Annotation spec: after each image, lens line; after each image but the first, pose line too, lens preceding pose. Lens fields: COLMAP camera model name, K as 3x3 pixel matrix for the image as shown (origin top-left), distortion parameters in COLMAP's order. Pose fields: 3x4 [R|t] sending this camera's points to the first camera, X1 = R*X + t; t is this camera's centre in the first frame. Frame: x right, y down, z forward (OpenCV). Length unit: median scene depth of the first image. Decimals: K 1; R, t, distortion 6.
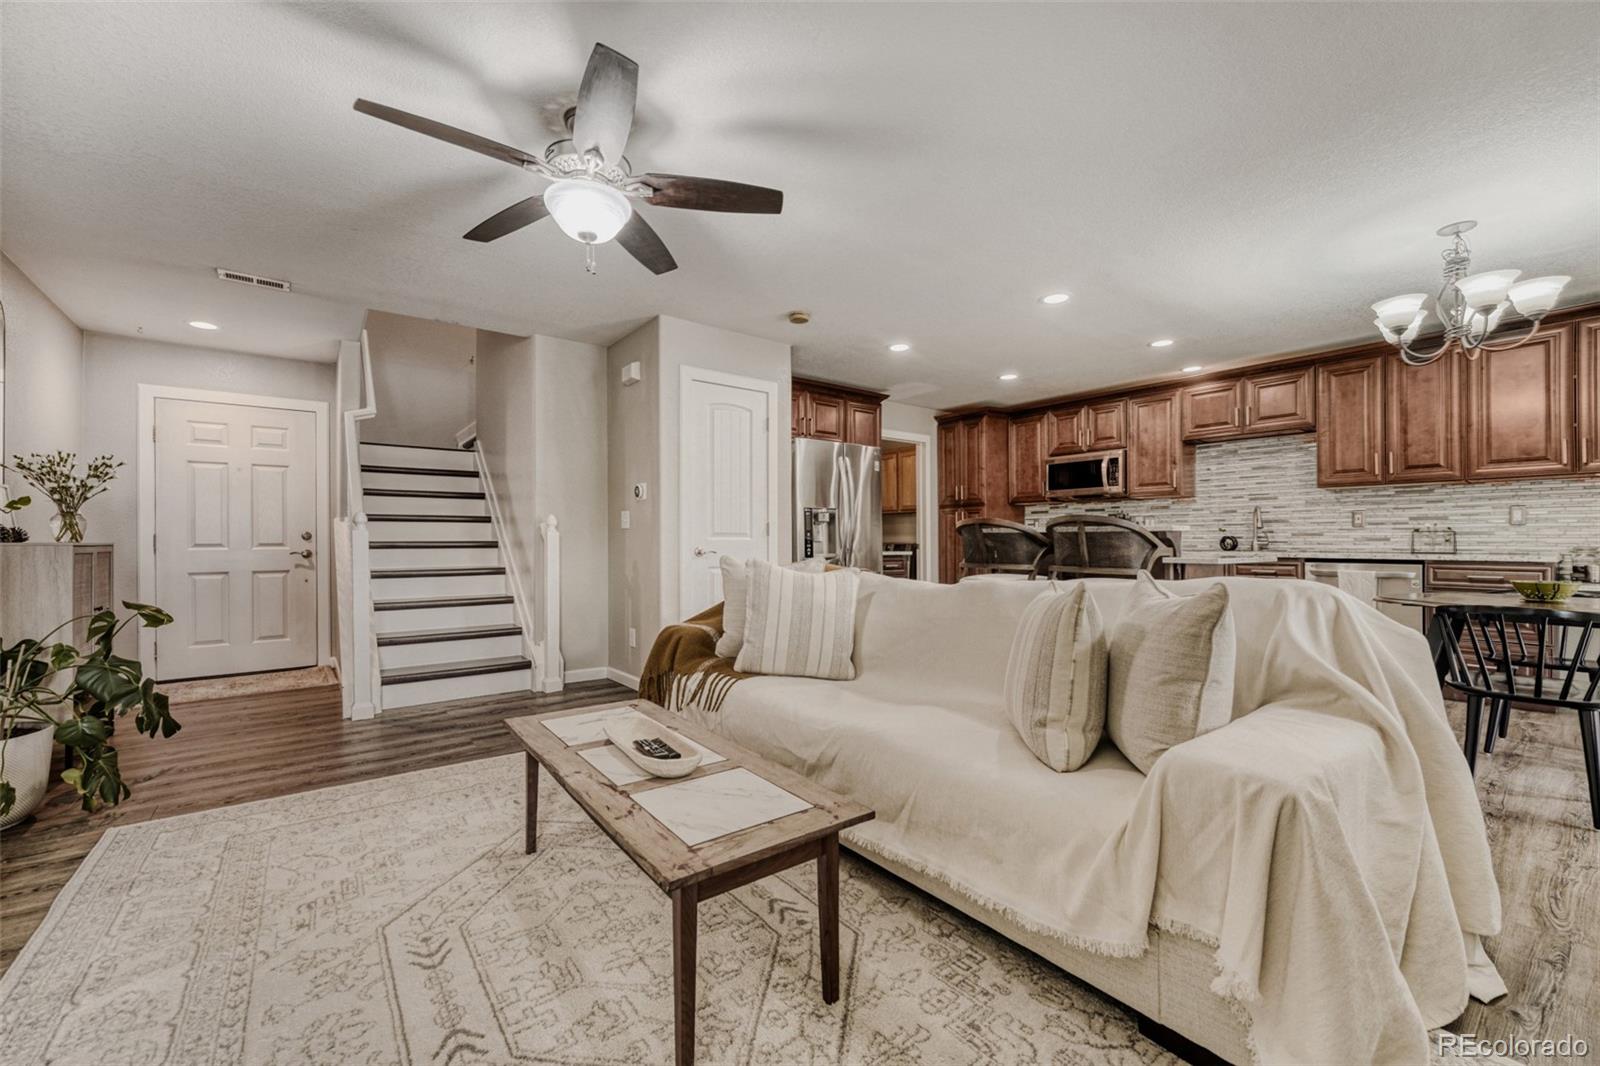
lens RADIAL K [[634.1, 0, 757.3], [0, 634.1, 537.7], [0, 0, 1]] dist [-0.006170, 0.001366]
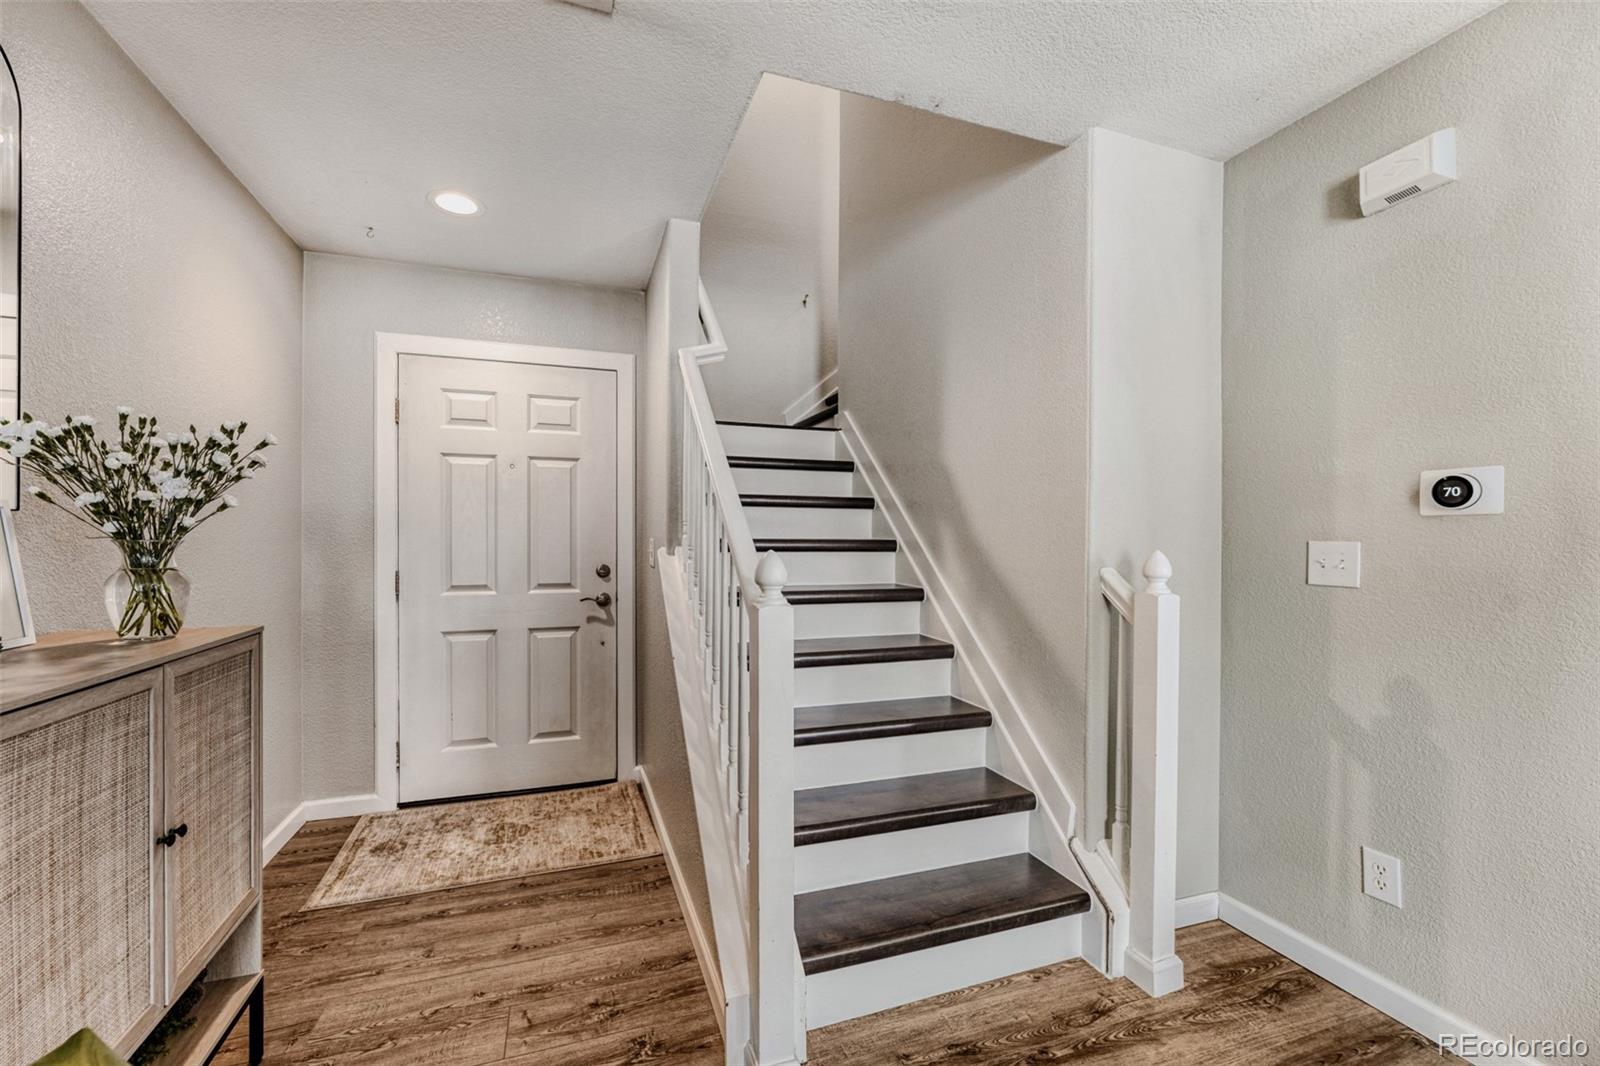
lens RADIAL K [[634.1, 0, 788.0], [0, 634.1, 535.7], [0, 0, 1]] dist [-0.006170, 0.001366]
pose [[0.960404, 0.003405, -0.278589, -0.378540], [-0.003721, 0.999993, -0.000604, -0.038931], [0.278585, 0.001617, 0.960410, 0.469543]]
